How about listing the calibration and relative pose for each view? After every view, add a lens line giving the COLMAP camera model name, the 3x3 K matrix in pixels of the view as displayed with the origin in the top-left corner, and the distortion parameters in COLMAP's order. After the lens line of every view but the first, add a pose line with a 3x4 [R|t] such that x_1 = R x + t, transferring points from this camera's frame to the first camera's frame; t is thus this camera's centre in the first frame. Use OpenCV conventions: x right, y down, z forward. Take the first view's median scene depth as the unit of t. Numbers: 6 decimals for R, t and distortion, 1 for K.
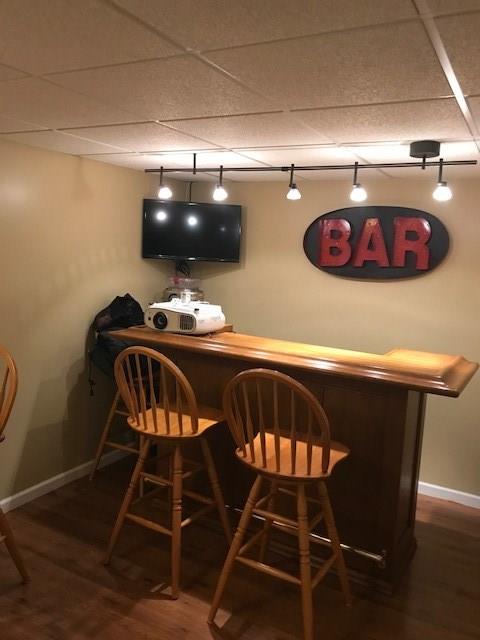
lens RADIAL K [[534.9, 0, 240.0], [0, 534.9, 320.0], [0, 0, 1]] dist [0.069904, -0.067846]
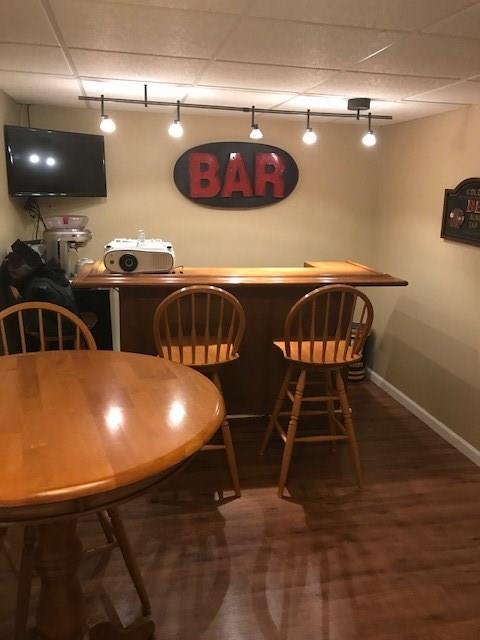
lens RADIAL K [[534.9, 0, 240.0], [0, 534.9, 320.0], [0, 0, 1]] dist [0.069904, -0.067846]
pose [[0.761907, -0.185455, 0.620568, -0.633527], [0.099270, 0.980246, 0.171065, -0.044266], [-0.640034, -0.068732, 0.765266, 0.118087]]
